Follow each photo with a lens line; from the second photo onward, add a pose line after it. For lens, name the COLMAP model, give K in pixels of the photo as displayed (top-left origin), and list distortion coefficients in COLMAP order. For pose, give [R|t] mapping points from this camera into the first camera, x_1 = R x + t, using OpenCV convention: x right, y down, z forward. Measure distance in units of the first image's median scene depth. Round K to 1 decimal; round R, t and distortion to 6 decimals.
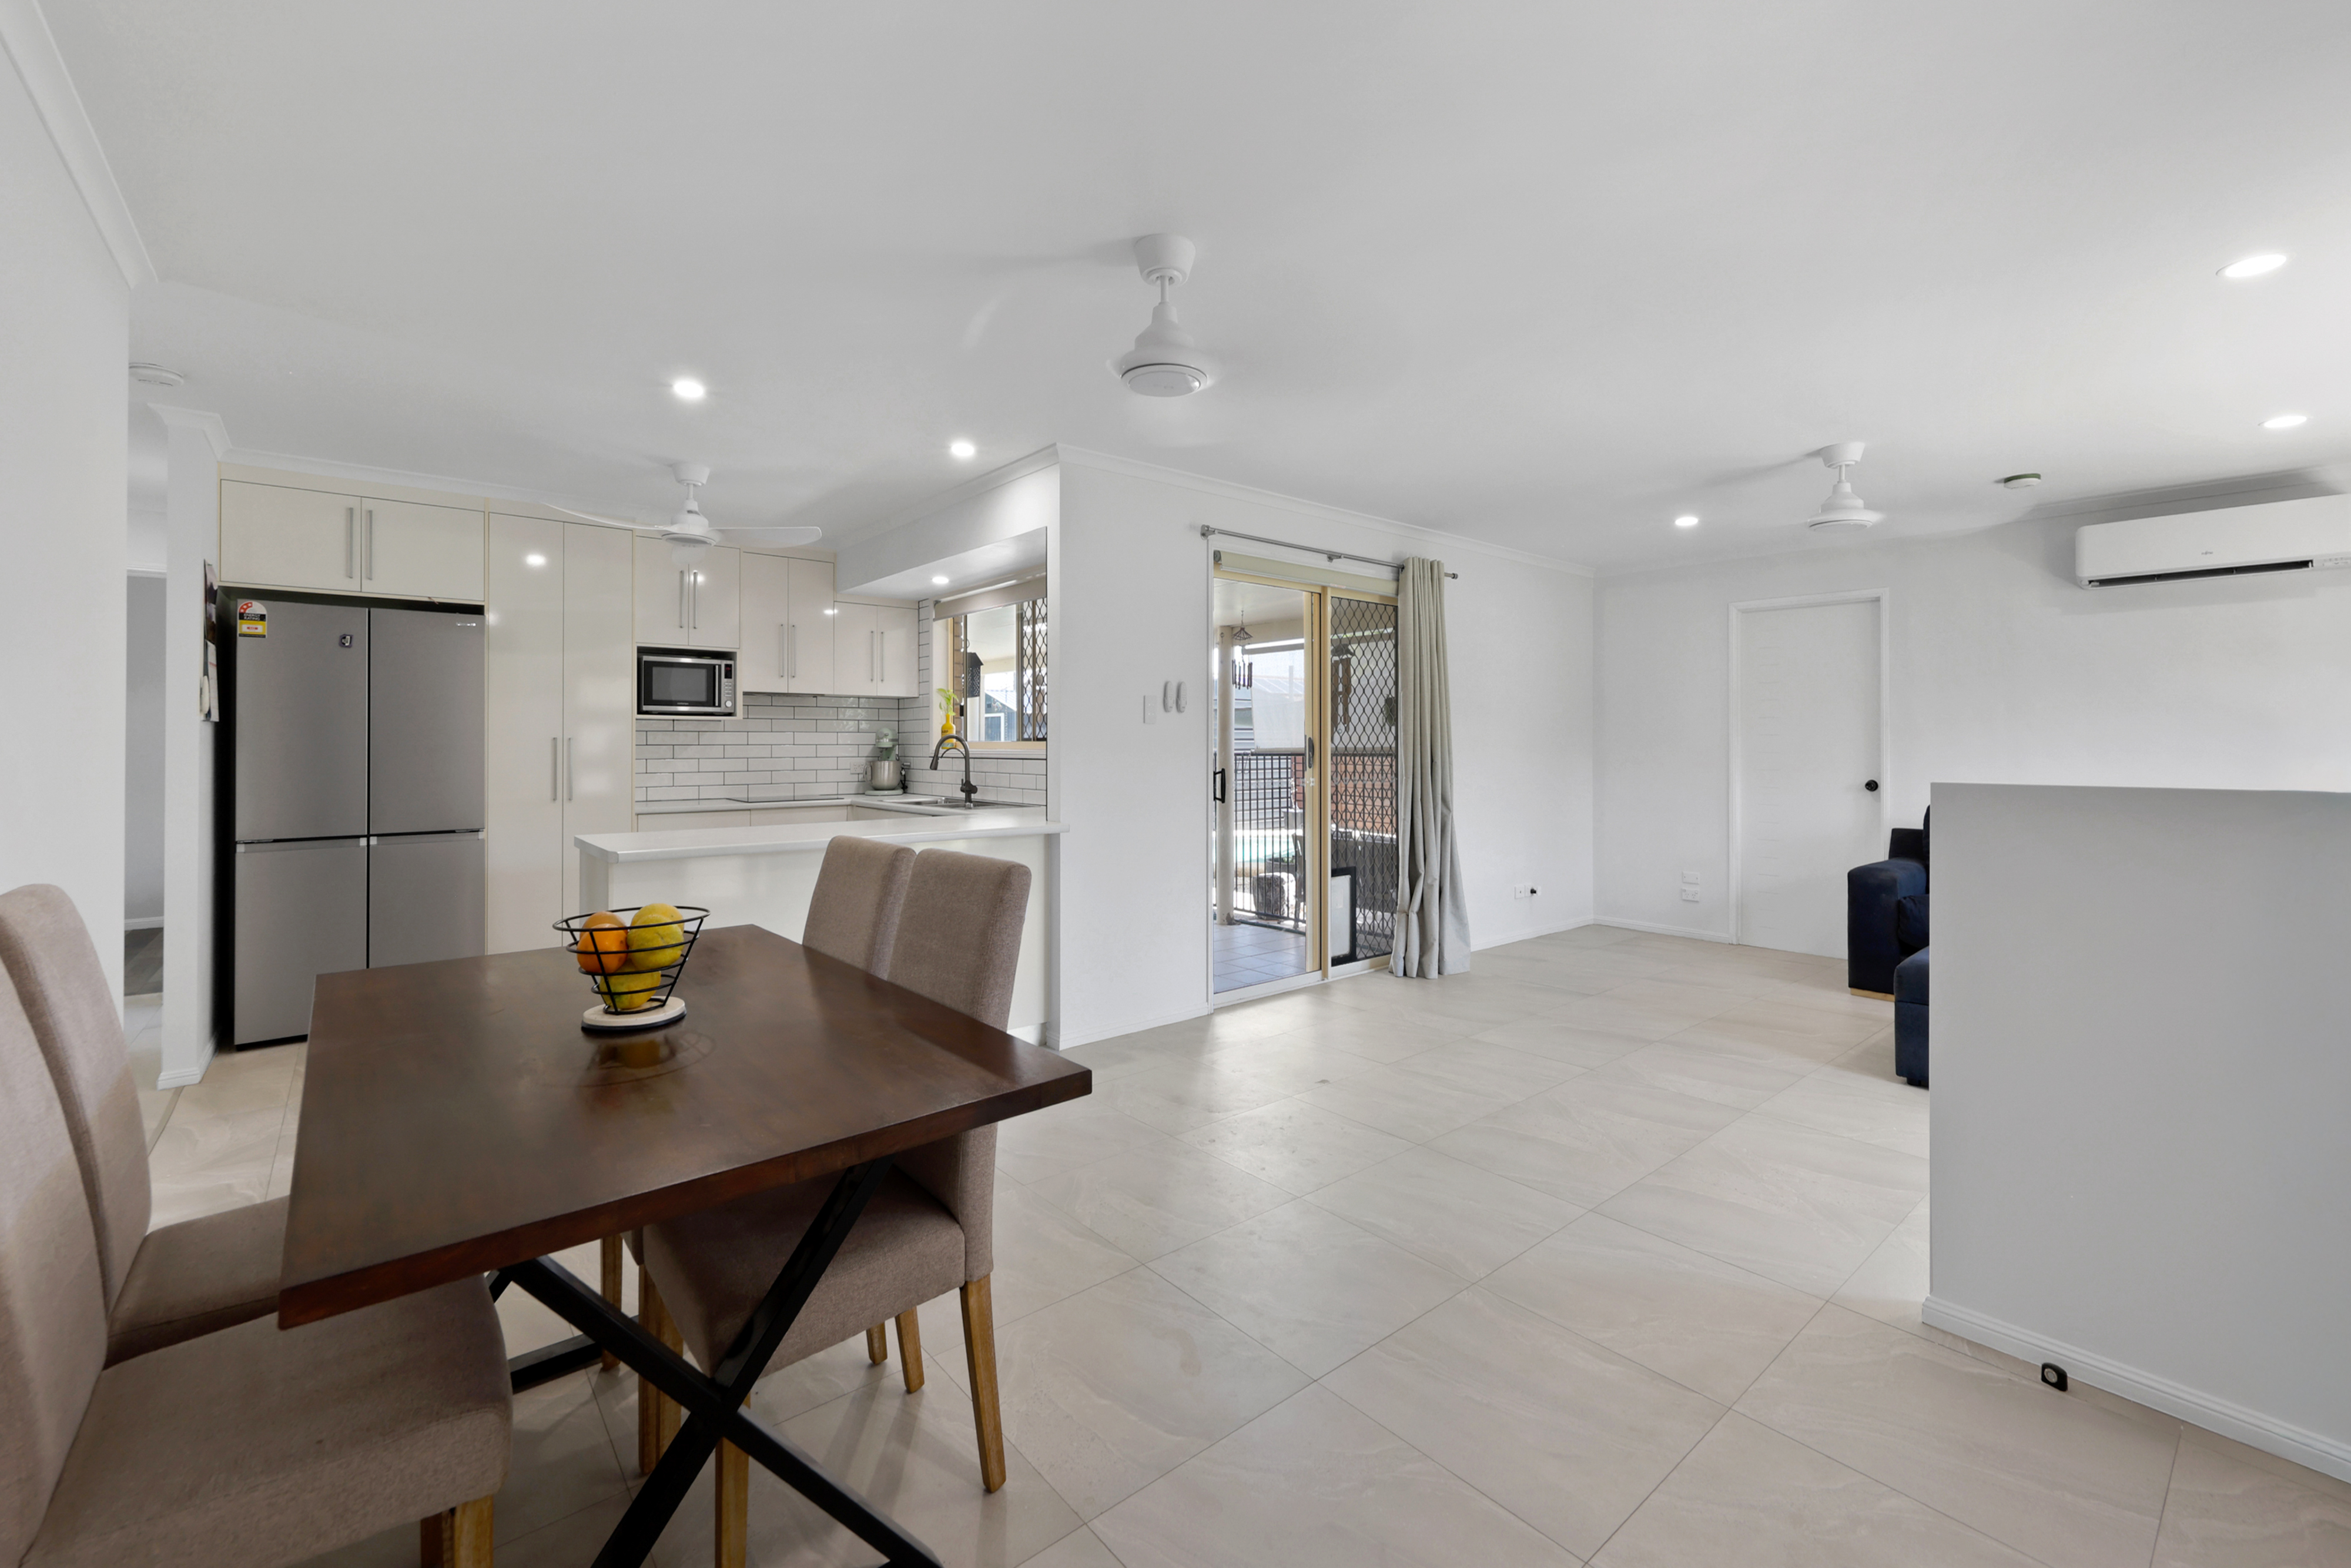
lens RADIAL K [[952.7, 0, 1175.4], [0, 952.7, 738.8], [0, 0, 1]] dist [0.000611, -0.000070]
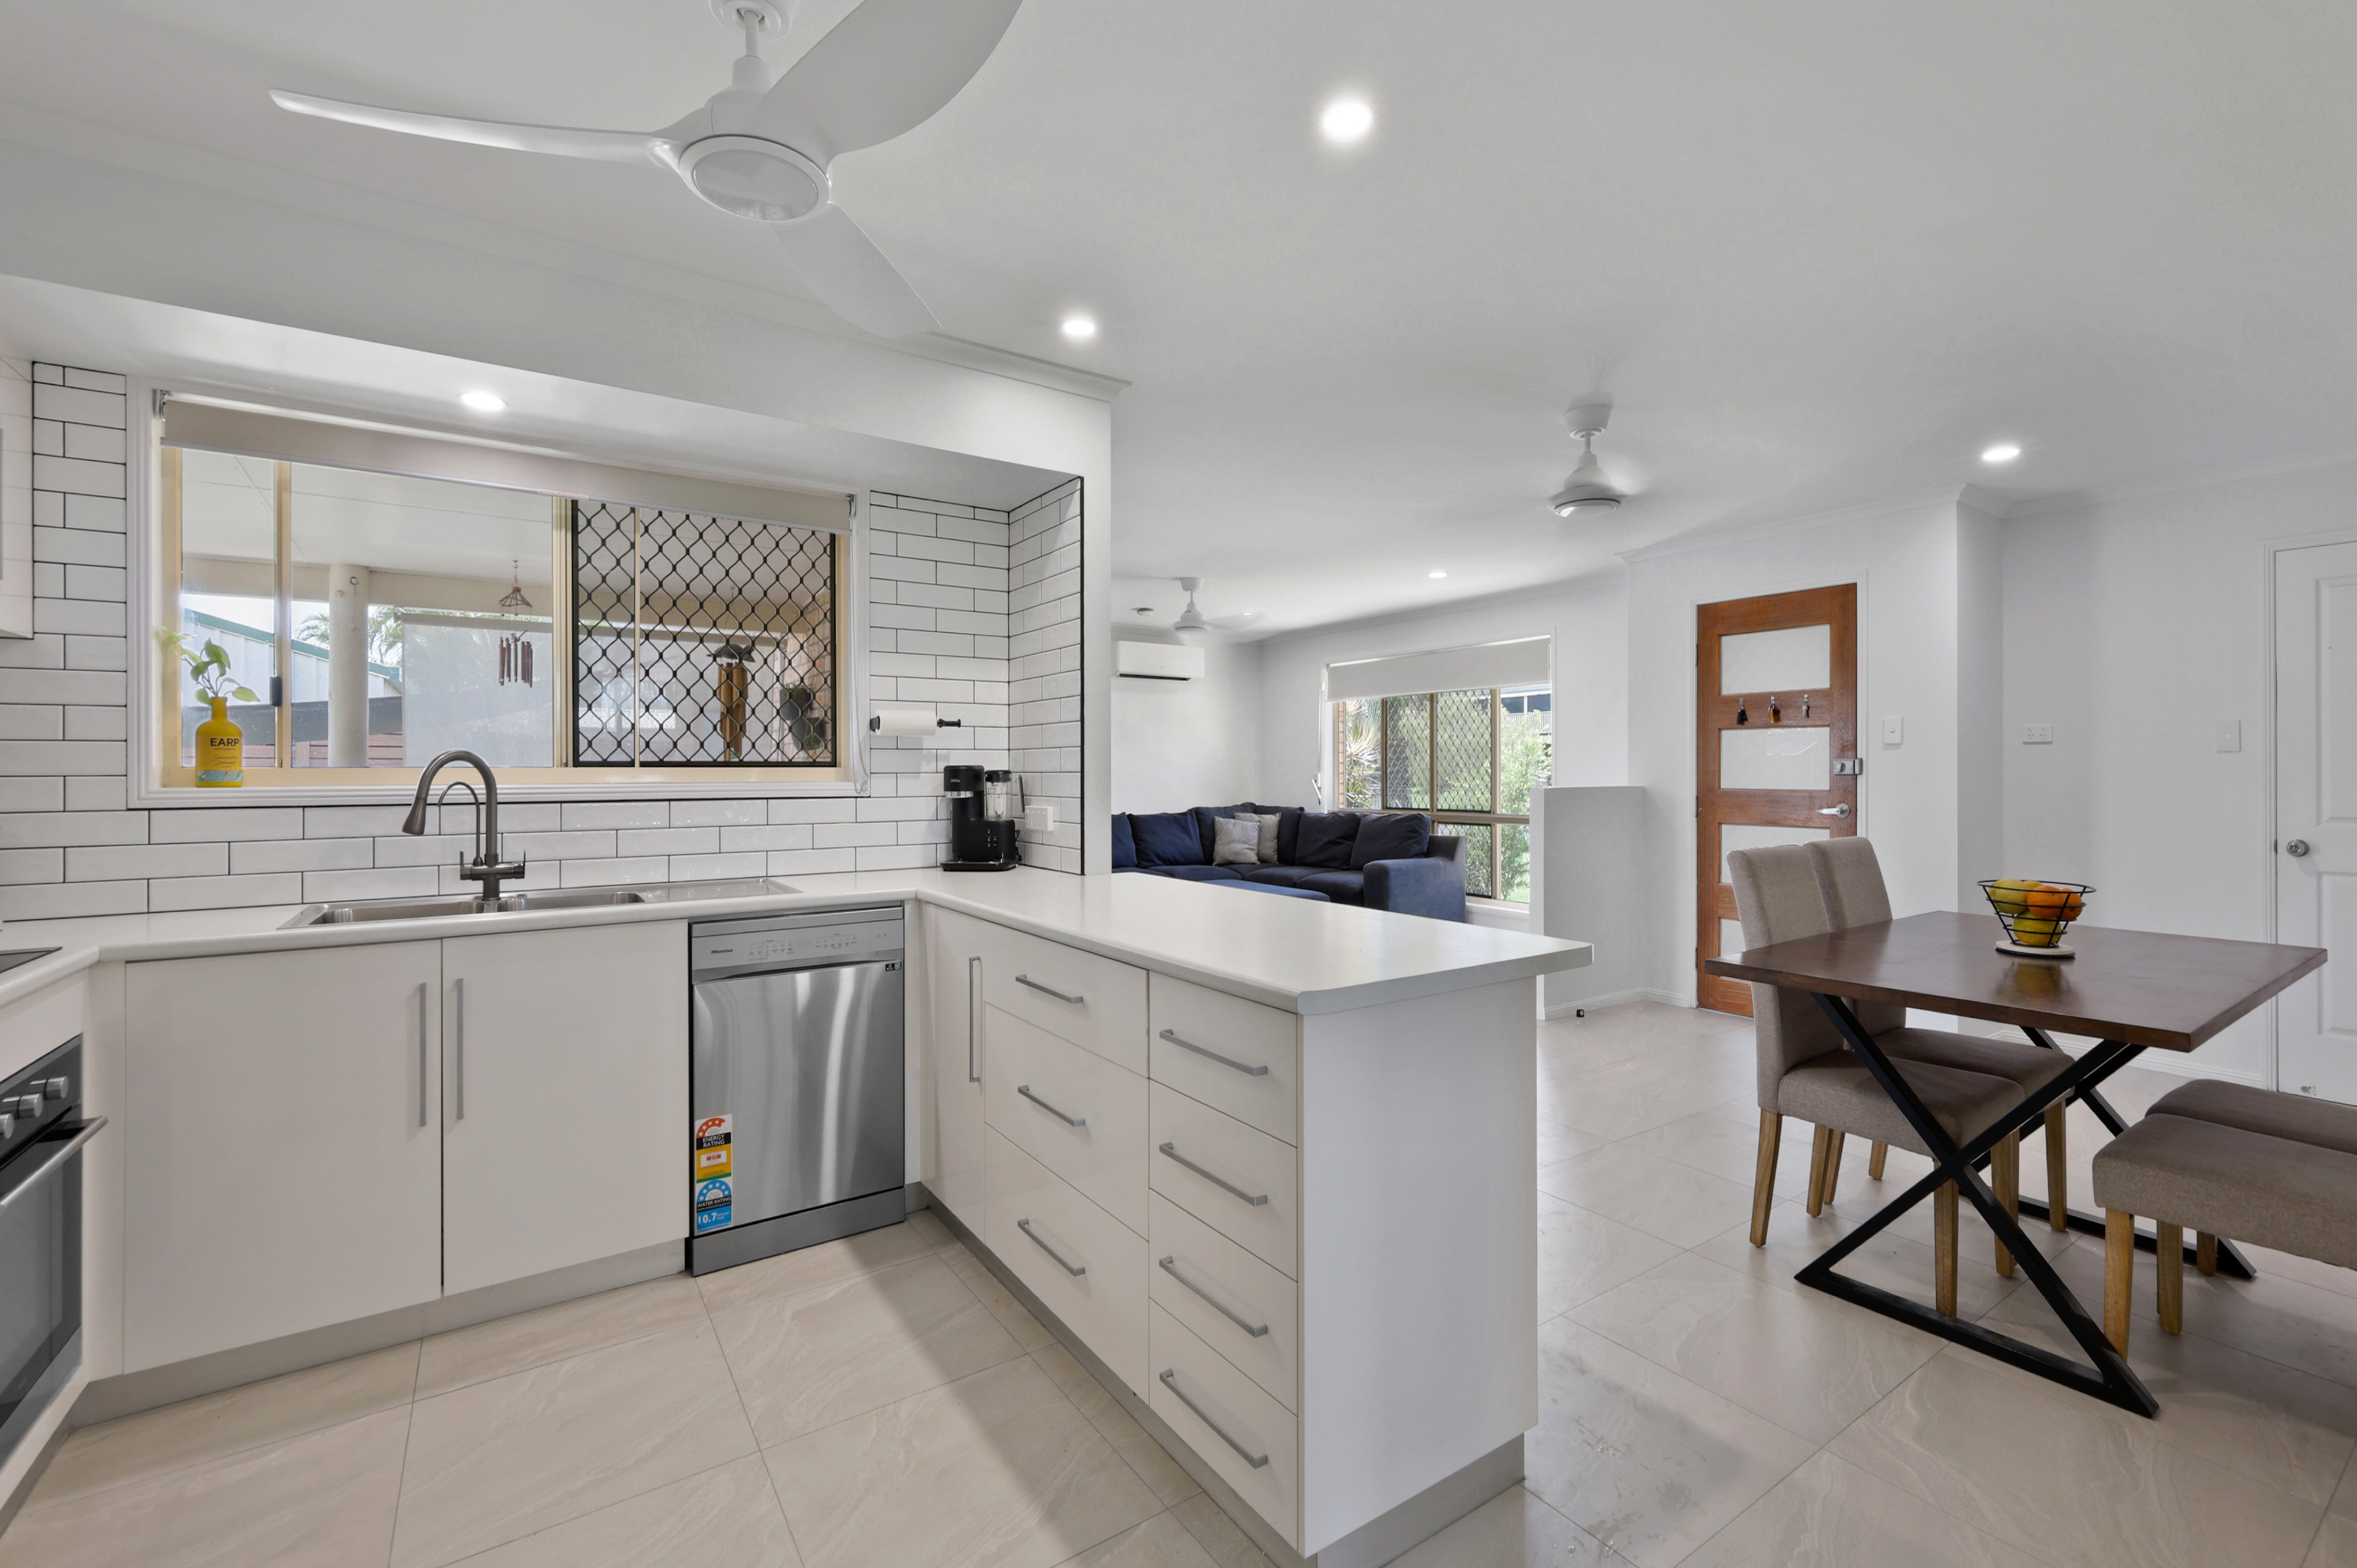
lens RADIAL K [[998.3, 0, 1150.0], [0, 998.3, 757.7], [0, 0, 1]] dist [-0.000610, 0.000300]
pose [[0.119163, 0.013583, 0.992782, -0.667646], [-0.003006, 0.999907, -0.013320, 0.003445], [-0.992870, -0.001397, 0.119192, 0.642005]]
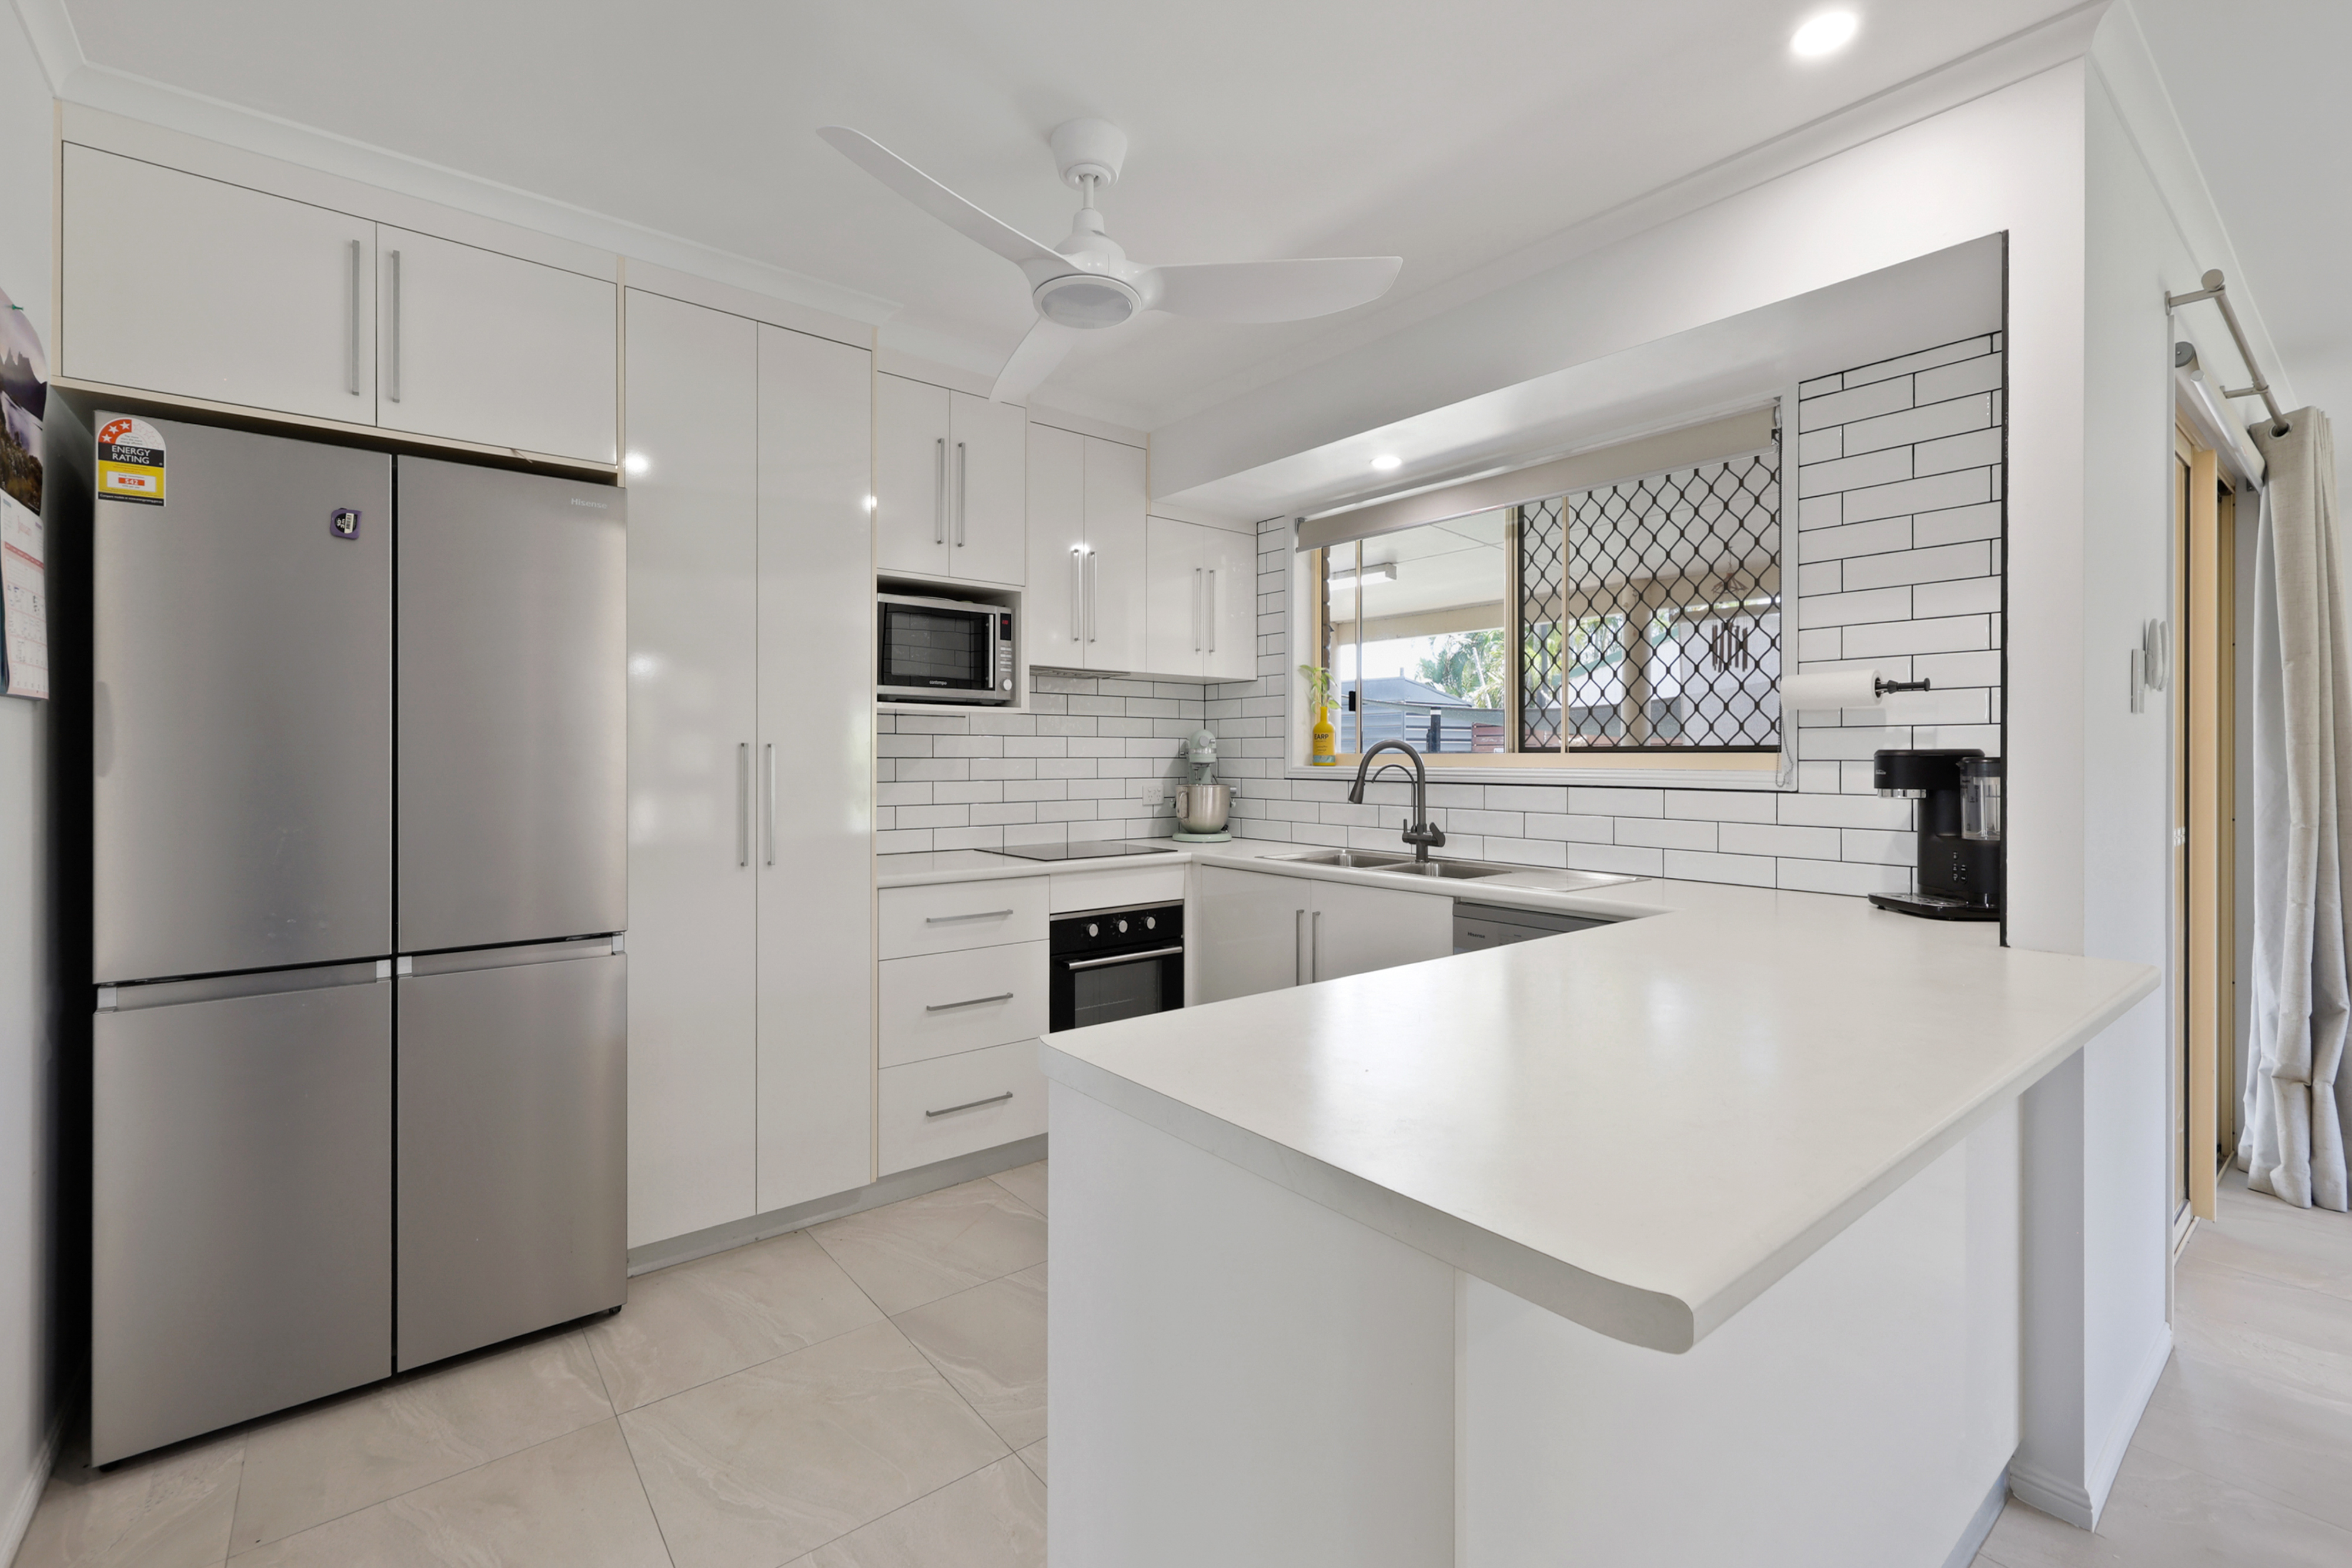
lens RADIAL K [[996.1, 0, 1147.5], [0, 996.1, 757.8], [0, 0, 1]] dist [-0.000610, 0.000300]
pose [[0.999301, 0.003482, -0.037219, -0.363911], [-0.003201, 0.999966, 0.007603, 0.001521], [0.037244, -0.007478, 0.999278, 0.417262]]
